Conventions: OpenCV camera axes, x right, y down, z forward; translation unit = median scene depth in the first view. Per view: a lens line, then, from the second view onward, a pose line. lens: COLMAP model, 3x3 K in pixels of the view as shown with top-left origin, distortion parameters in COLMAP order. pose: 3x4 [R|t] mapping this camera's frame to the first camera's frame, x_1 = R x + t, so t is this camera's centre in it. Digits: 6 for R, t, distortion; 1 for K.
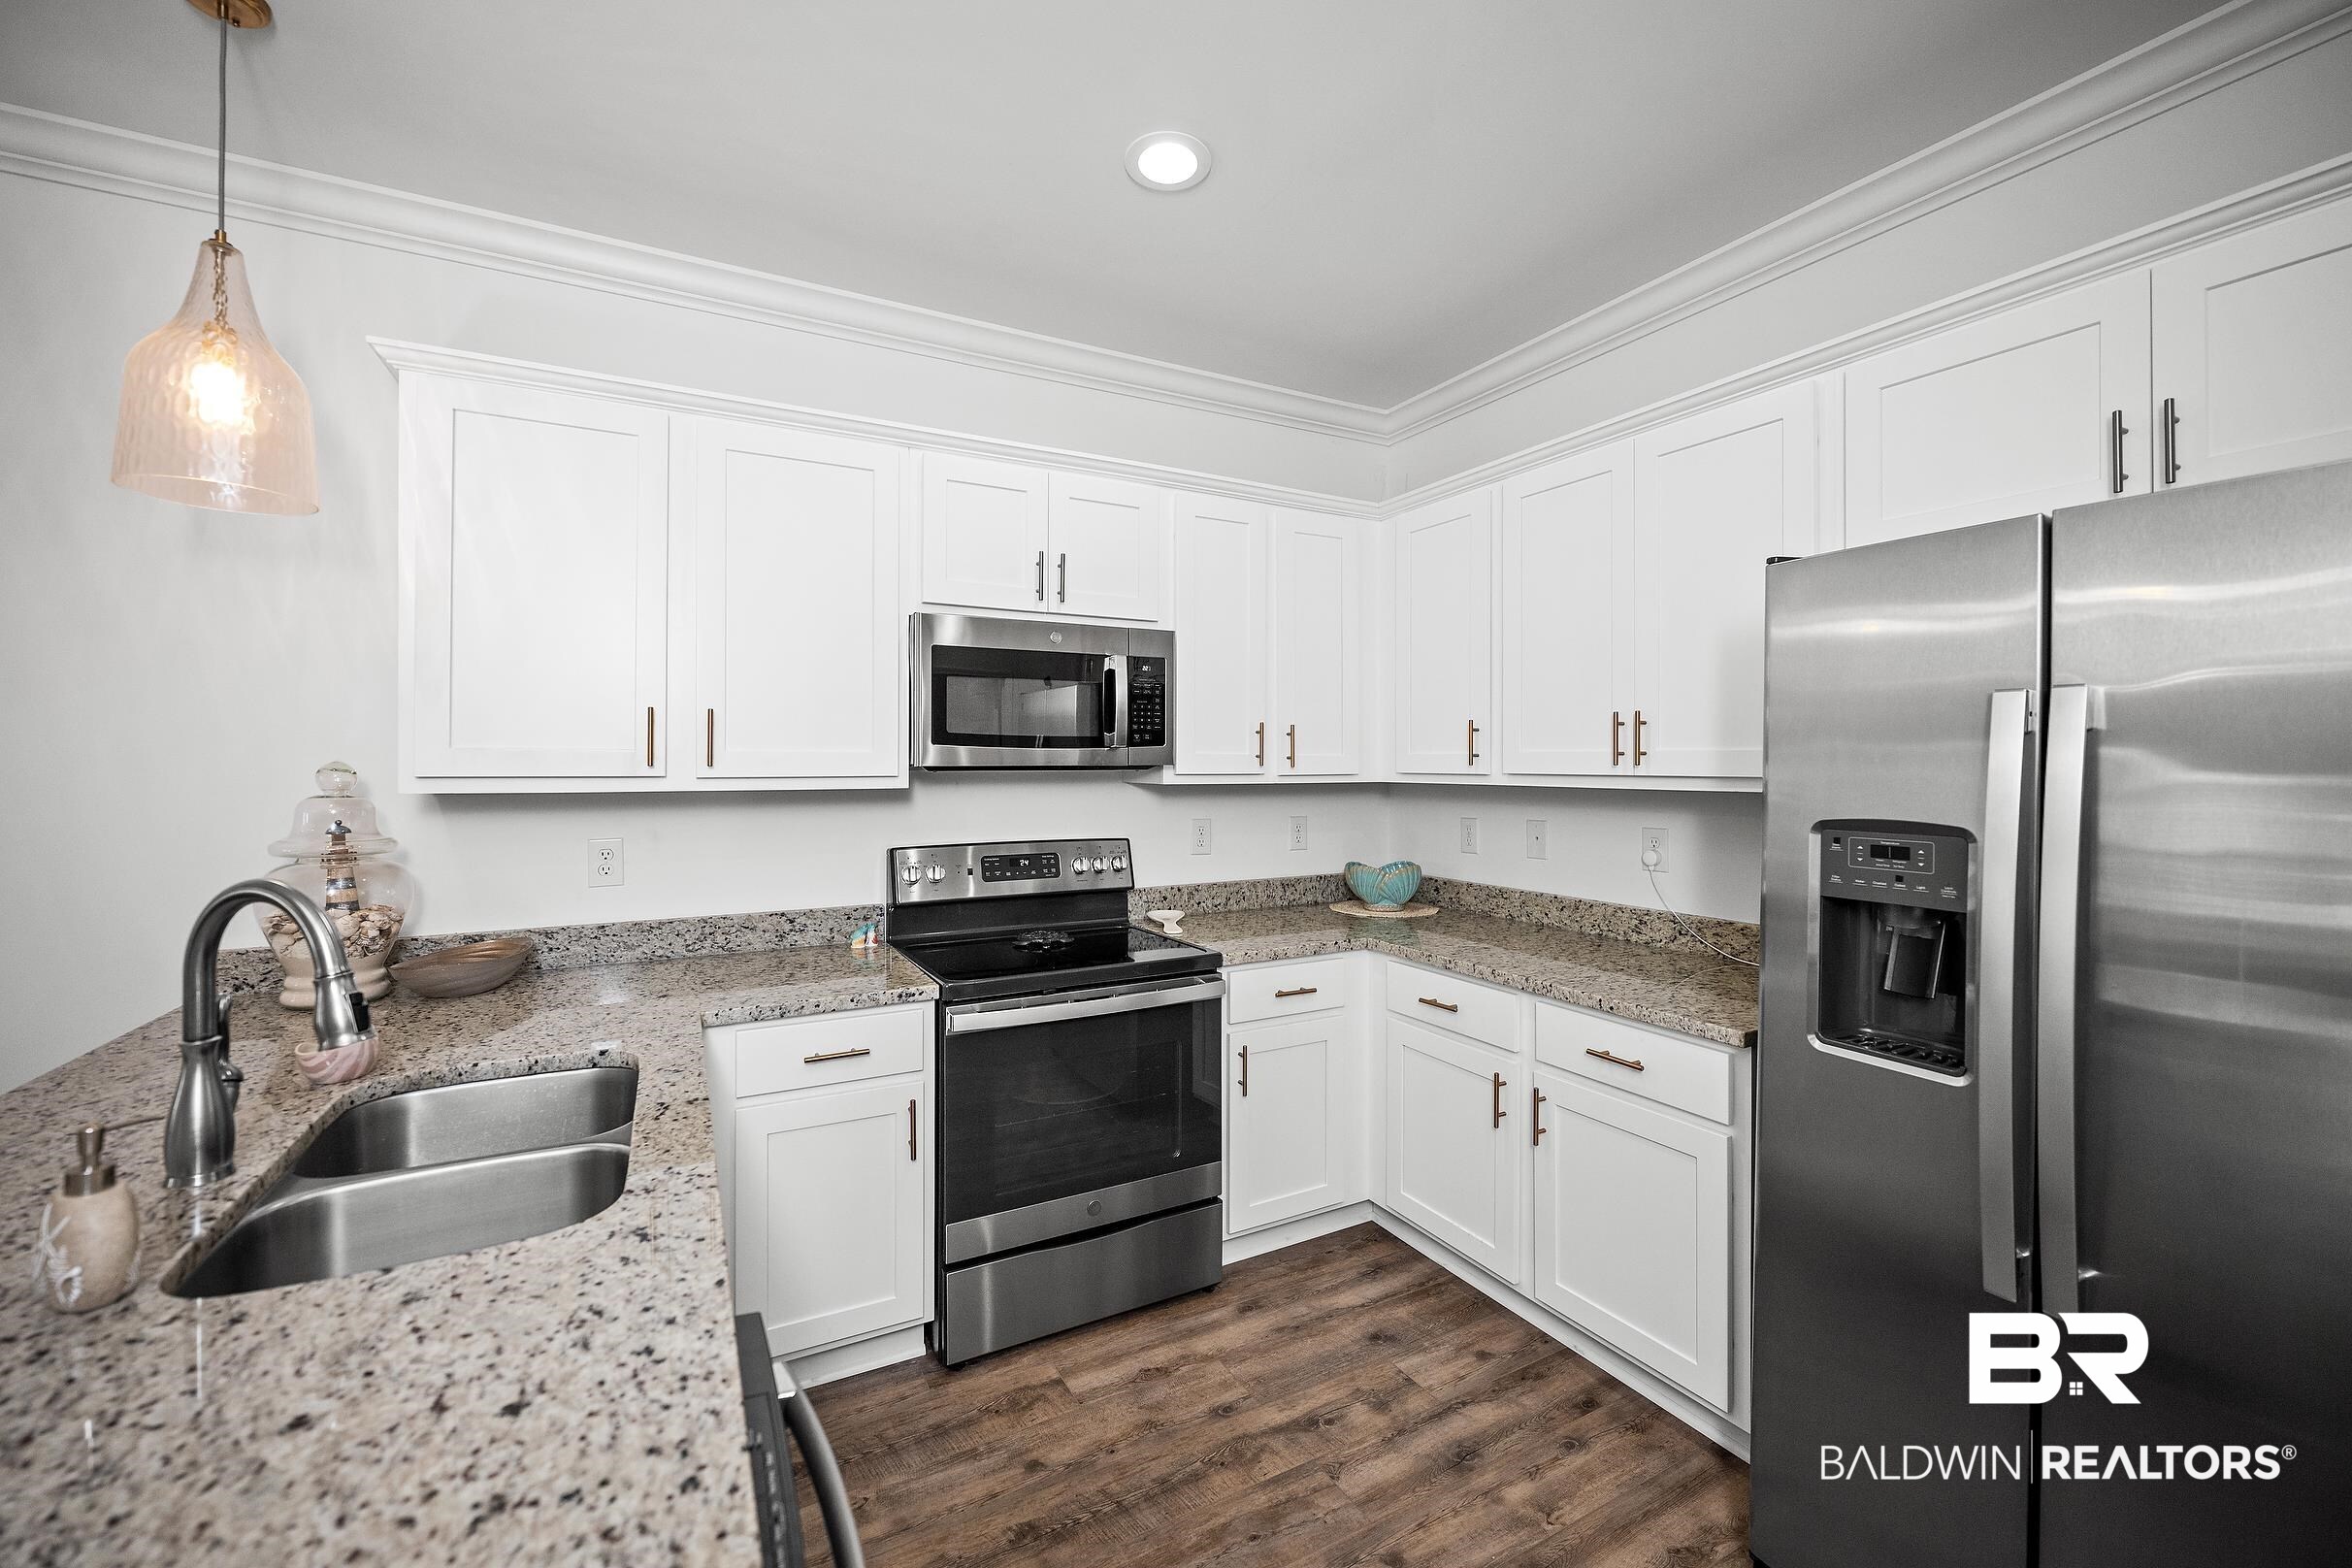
lens RADIAL K [[951.2, 0, 1197.2], [0, 951.2, 764.8], [0, 0, 1]] dist [-0.009481, 0.000631]
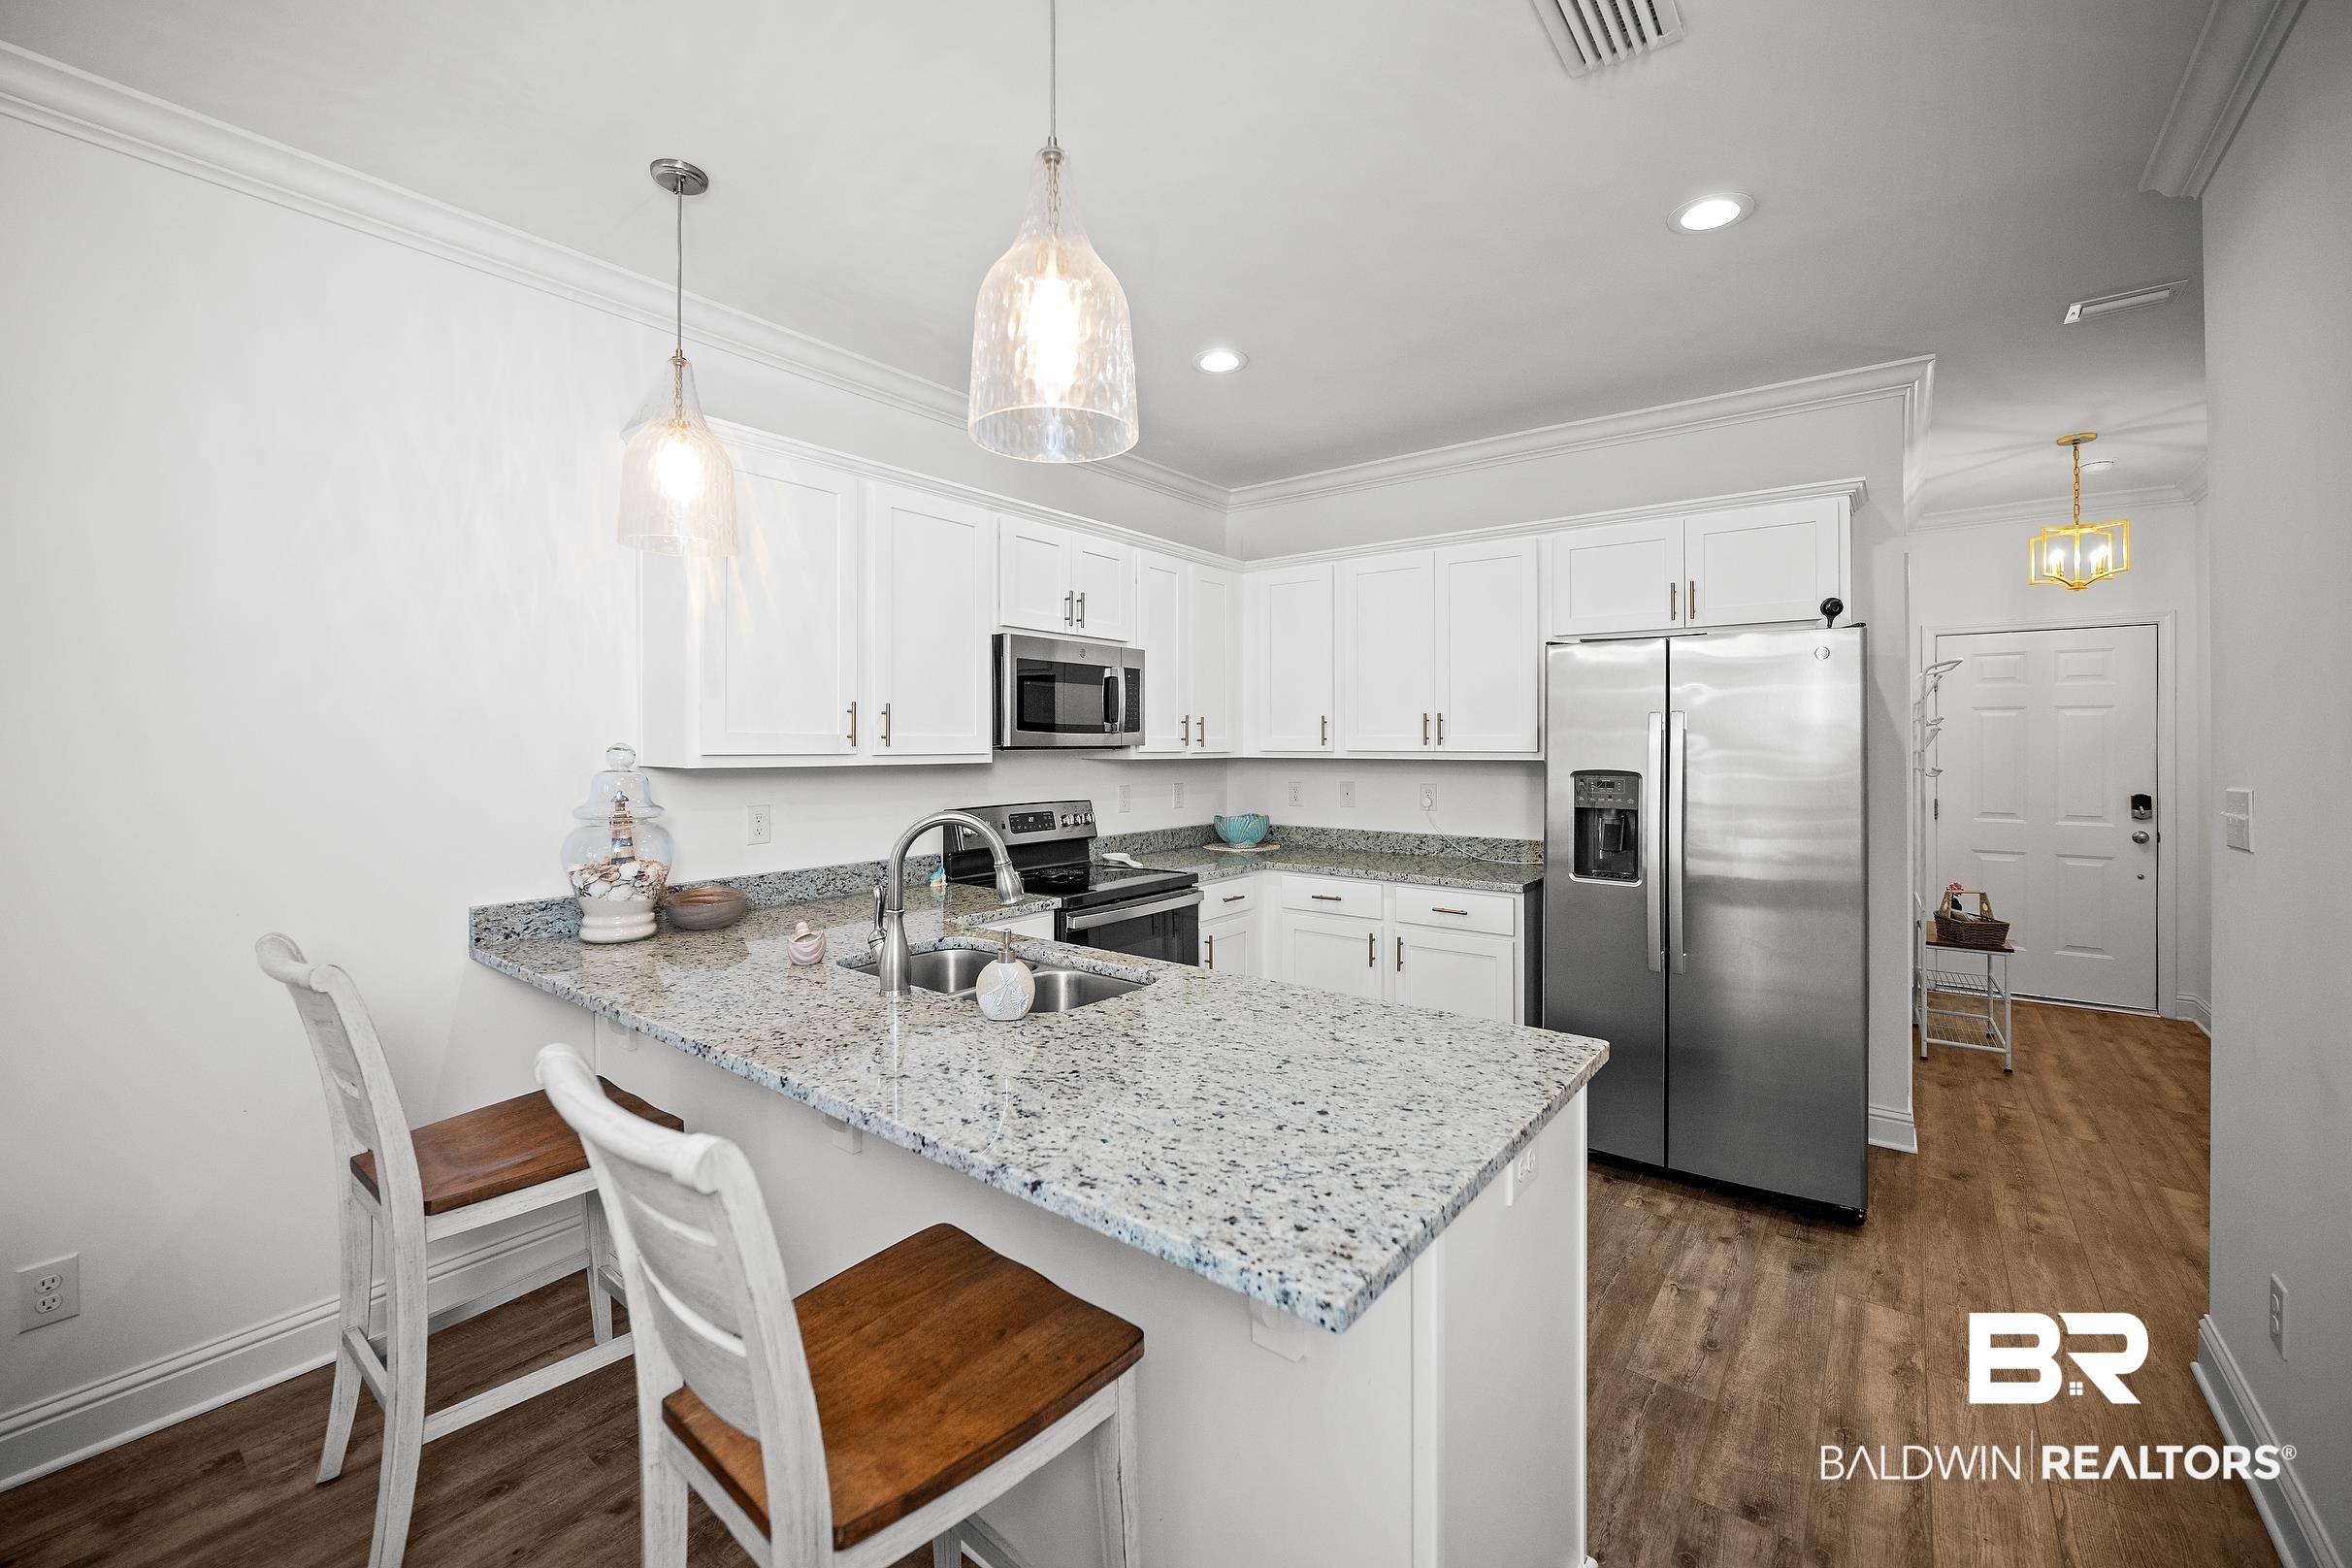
lens RADIAL K [[951.2, 0, 1212.3], [0, 951.2, 745.3], [0, 0, 1]] dist [-0.009481, 0.000631]
pose [[0.908090, -0.000603, 0.418775, -0.566208], [0.000590, 1.000000, 0.000161, 0.000367], [-0.418775, 0.000101, 0.908090, -0.340544]]
